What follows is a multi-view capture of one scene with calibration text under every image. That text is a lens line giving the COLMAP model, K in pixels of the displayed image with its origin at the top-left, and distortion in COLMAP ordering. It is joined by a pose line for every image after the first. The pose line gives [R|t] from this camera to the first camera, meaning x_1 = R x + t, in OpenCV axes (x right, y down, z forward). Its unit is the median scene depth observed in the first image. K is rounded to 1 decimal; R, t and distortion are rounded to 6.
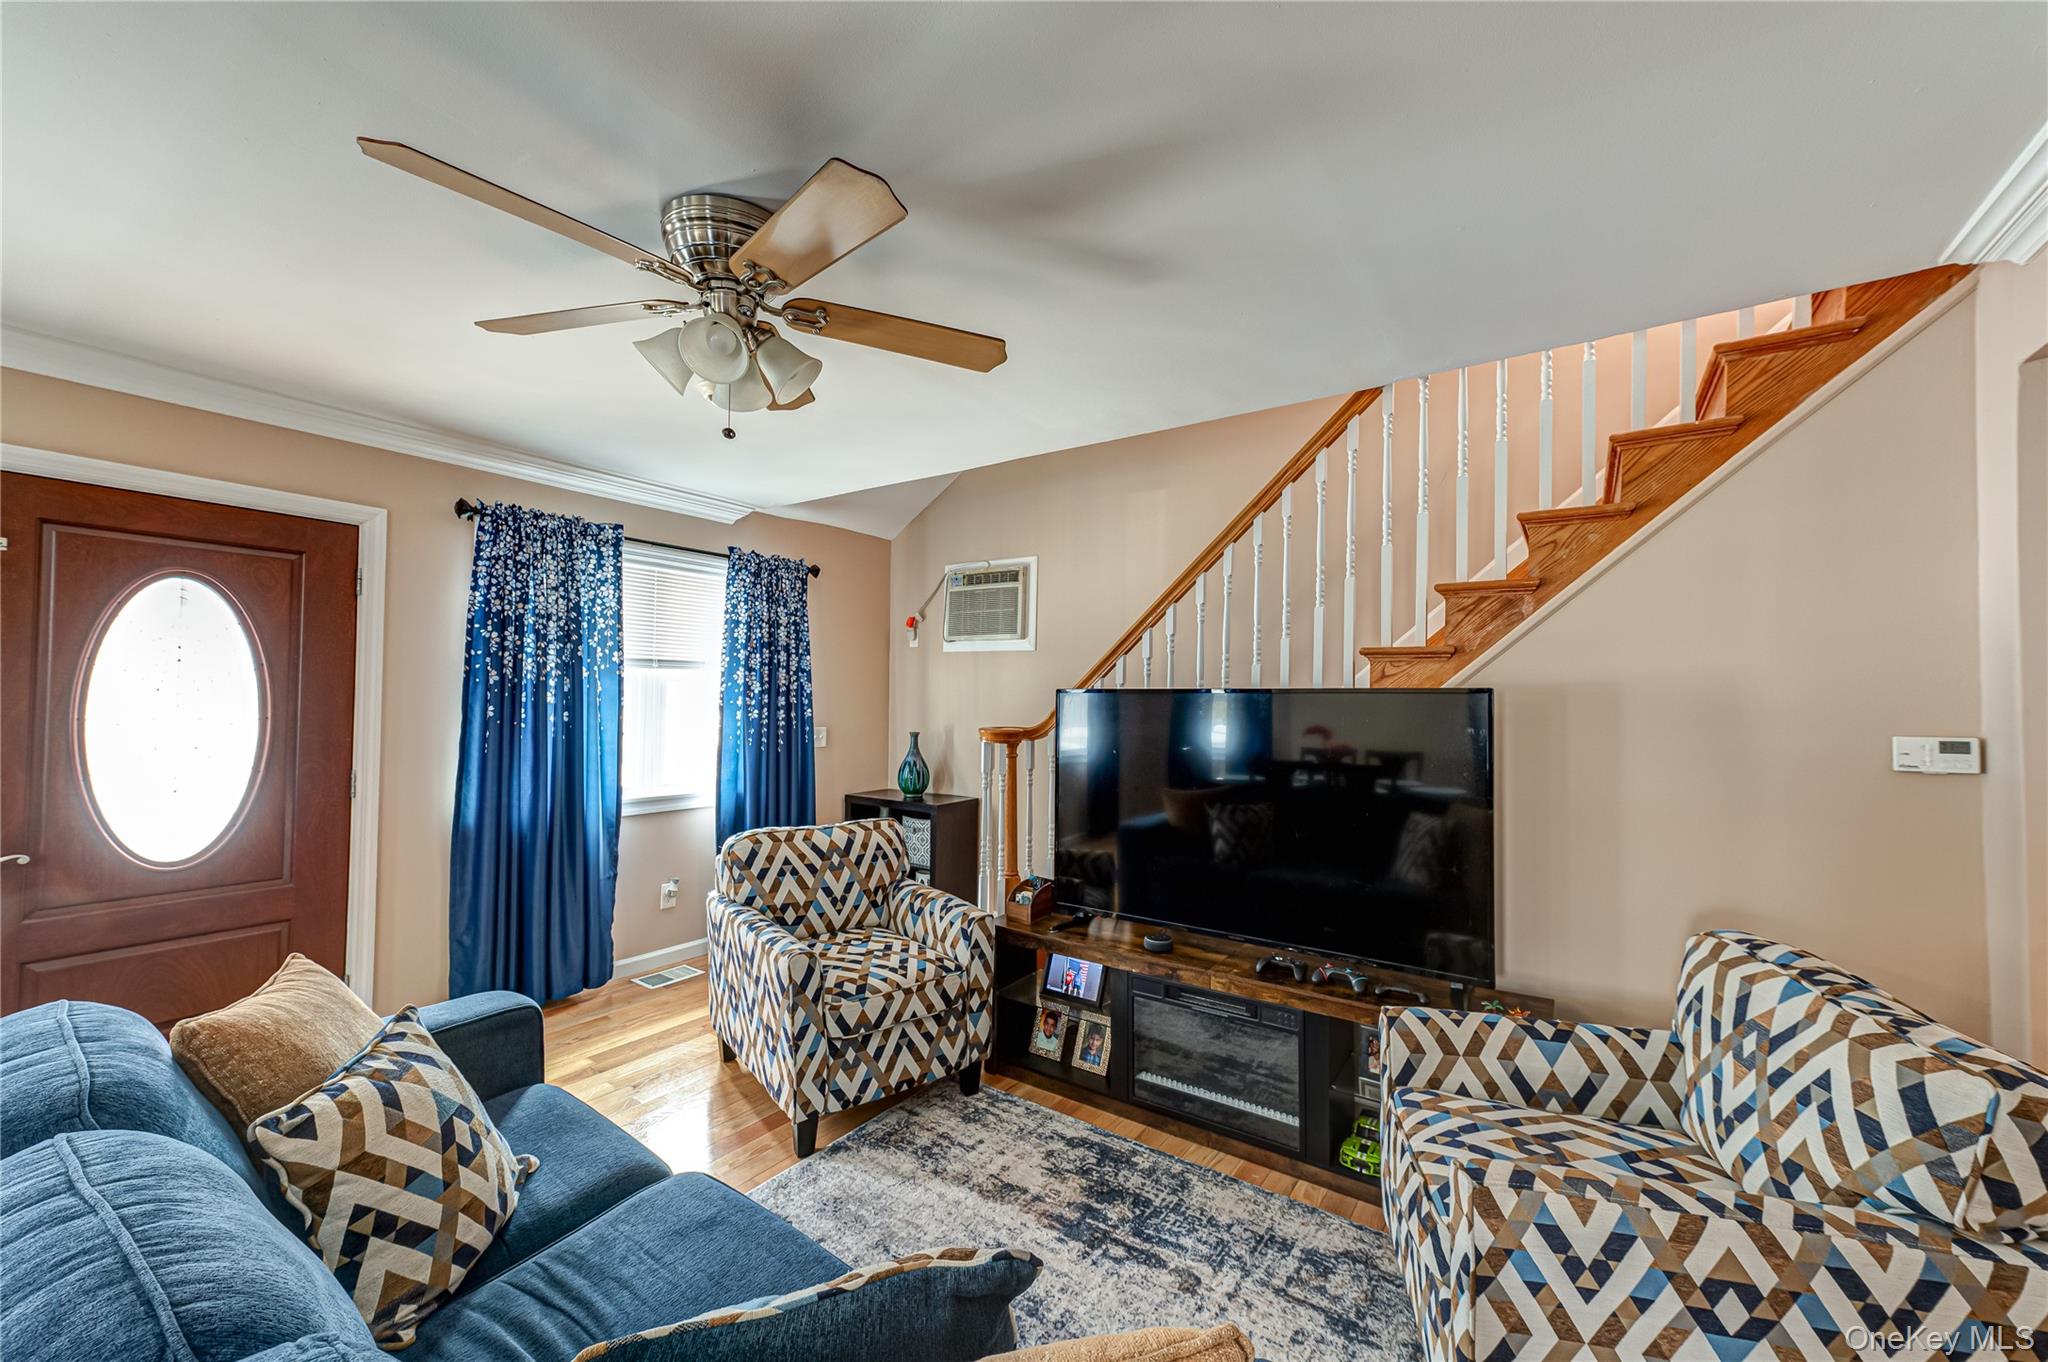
lens RADIAL K [[788.0, 0, 1032.2], [0, 788.0, 691.4], [0, 0, 1]] dist [0.015843, -0.000750]
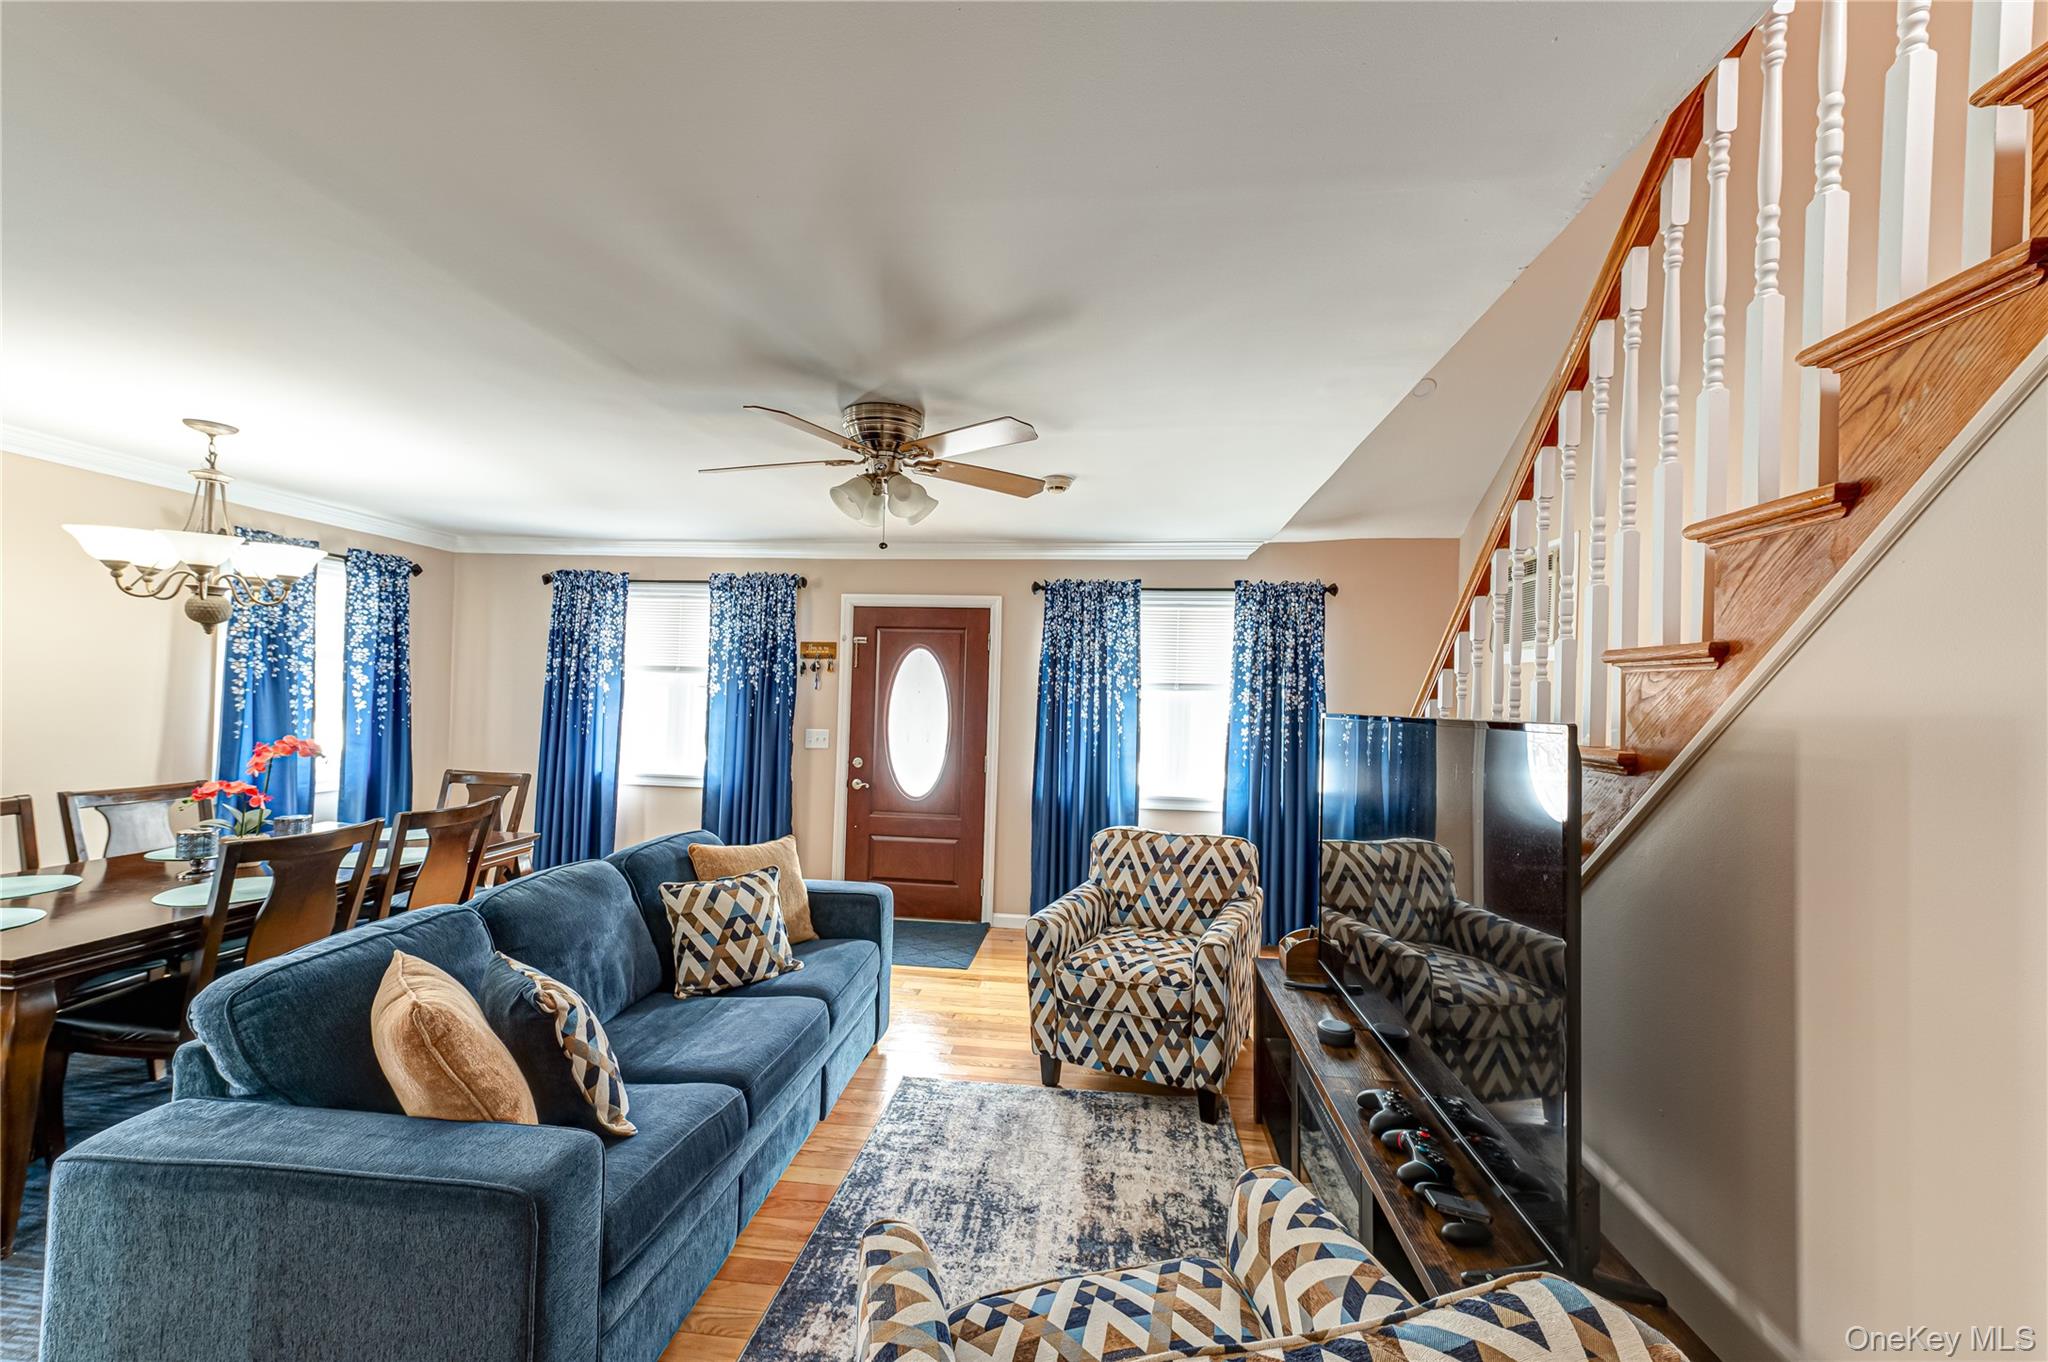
lens RADIAL K [[788.0, 0, 1027.7], [0, 788.0, 691.1], [0, 0, 1]] dist [0.015843, -0.000750]
pose [[0.475017, -0.010686, -0.879912, 0.670242], [-0.005857, 0.999866, -0.015305, -0.012582], [0.879957, 0.012424, 0.474891, 0.314627]]
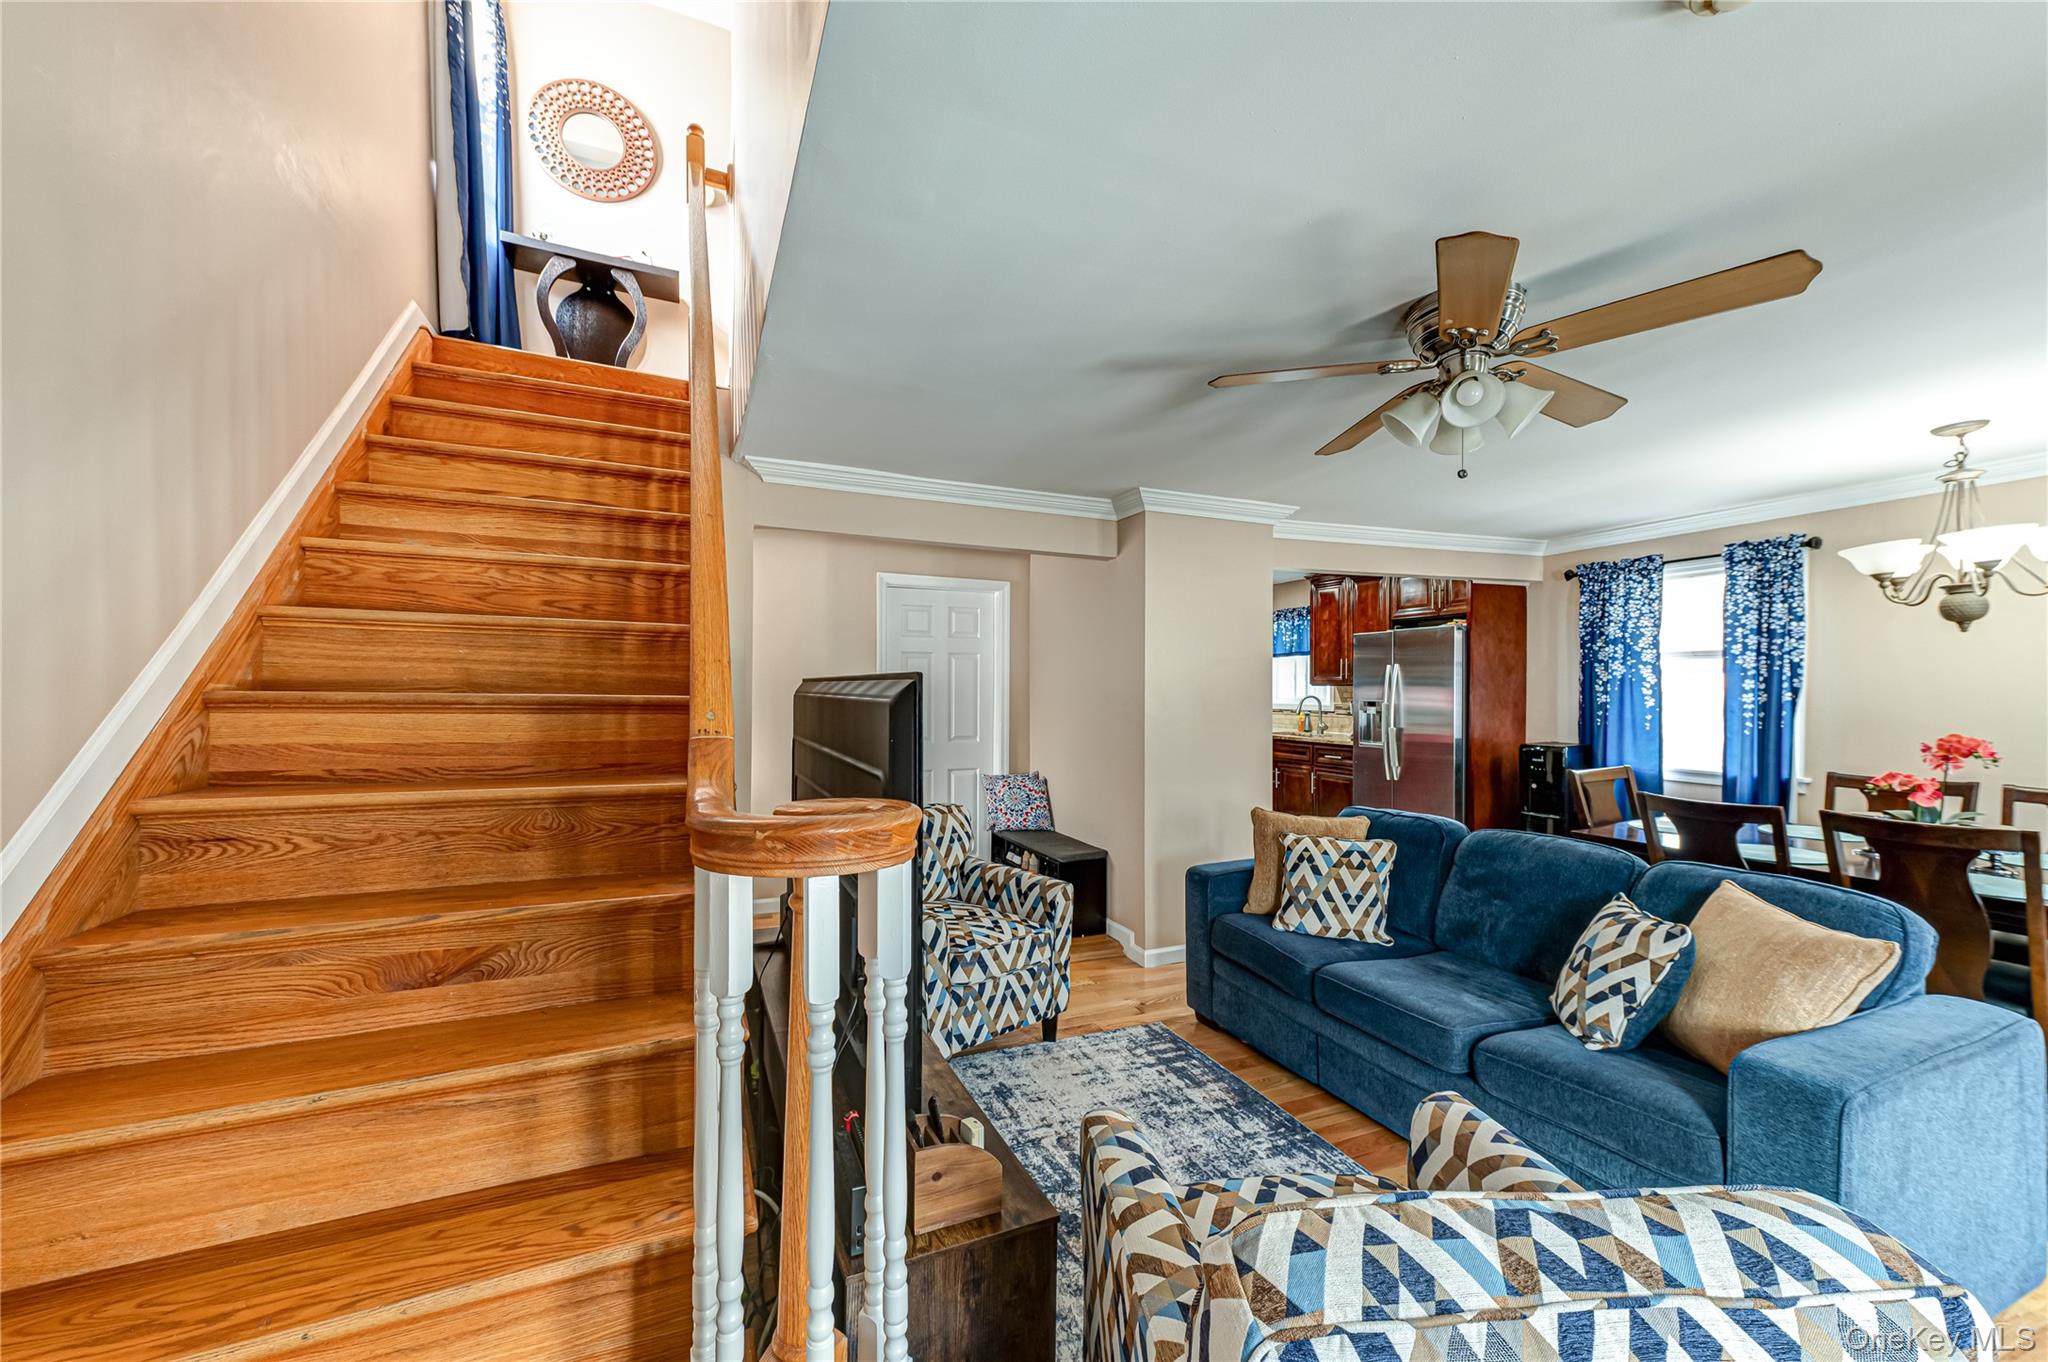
lens RADIAL K [[788.0, 0, 1022.9], [0, 788.0, 686.8], [0, 0, 1]] dist [0.015843, -0.000750]
pose [[-0.847333, -0.015407, 0.530838, -0.280025], [-0.018038, 0.999837, 0.000226, -0.001730], [-0.530755, -0.009384, -0.847473, 1.421540]]
